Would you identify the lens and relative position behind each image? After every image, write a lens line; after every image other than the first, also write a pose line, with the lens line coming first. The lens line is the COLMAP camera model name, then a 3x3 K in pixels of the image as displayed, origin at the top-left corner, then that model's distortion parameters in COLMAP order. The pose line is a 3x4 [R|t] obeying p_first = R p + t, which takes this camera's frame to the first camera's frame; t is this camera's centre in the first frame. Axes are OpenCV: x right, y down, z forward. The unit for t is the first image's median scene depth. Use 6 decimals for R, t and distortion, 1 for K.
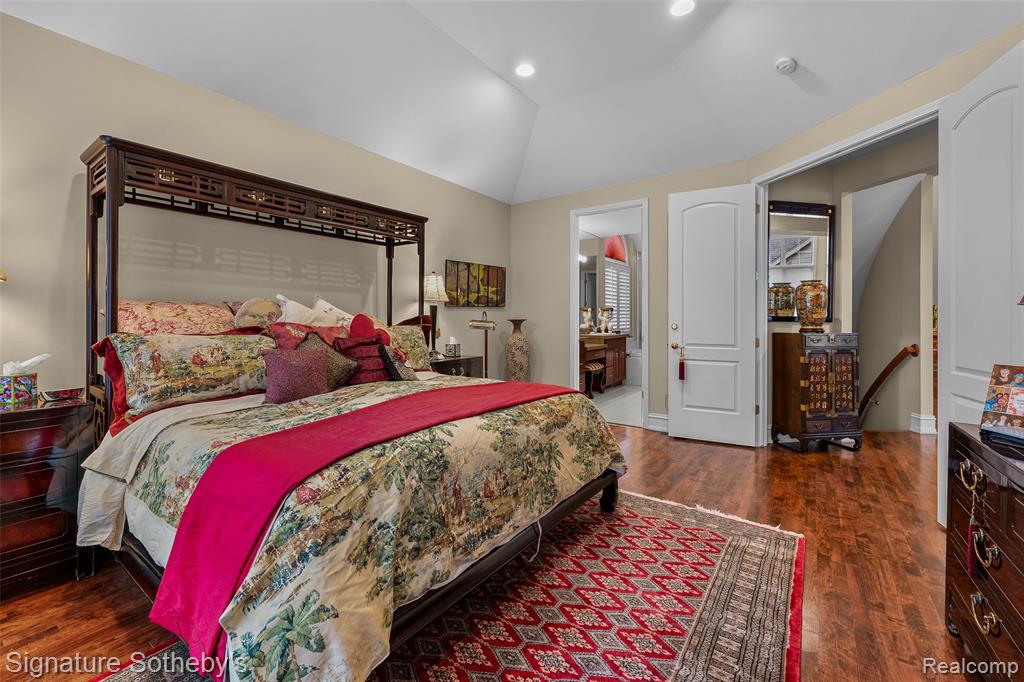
lens RADIAL K [[422.4, 0, 506.2], [0, 422.4, 319.5], [0, 0, 1]] dist [0.003854, 0.000208]
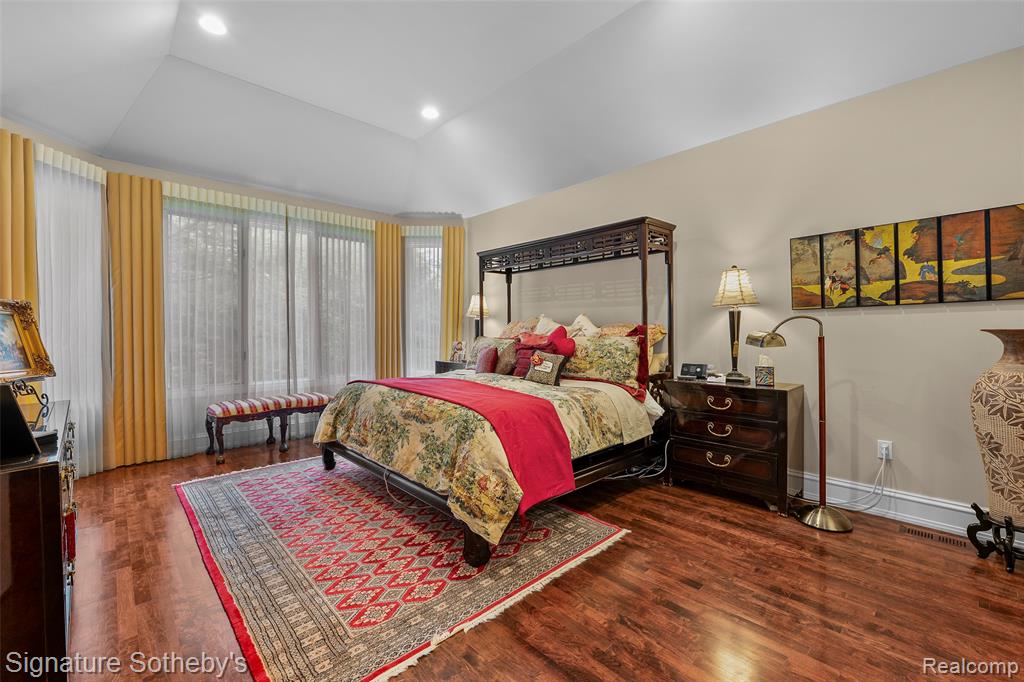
lens RADIAL K [[422.4, 0, 510.9], [0, 422.4, 333.8], [0, 0, 1]] dist [0.003854, 0.000208]
pose [[-0.174383, 0.007203, -0.984651, 0.927281], [0.001543, 0.999974, 0.007041, 0.001325], [0.984677, -0.000292, -0.174390, 1.087151]]
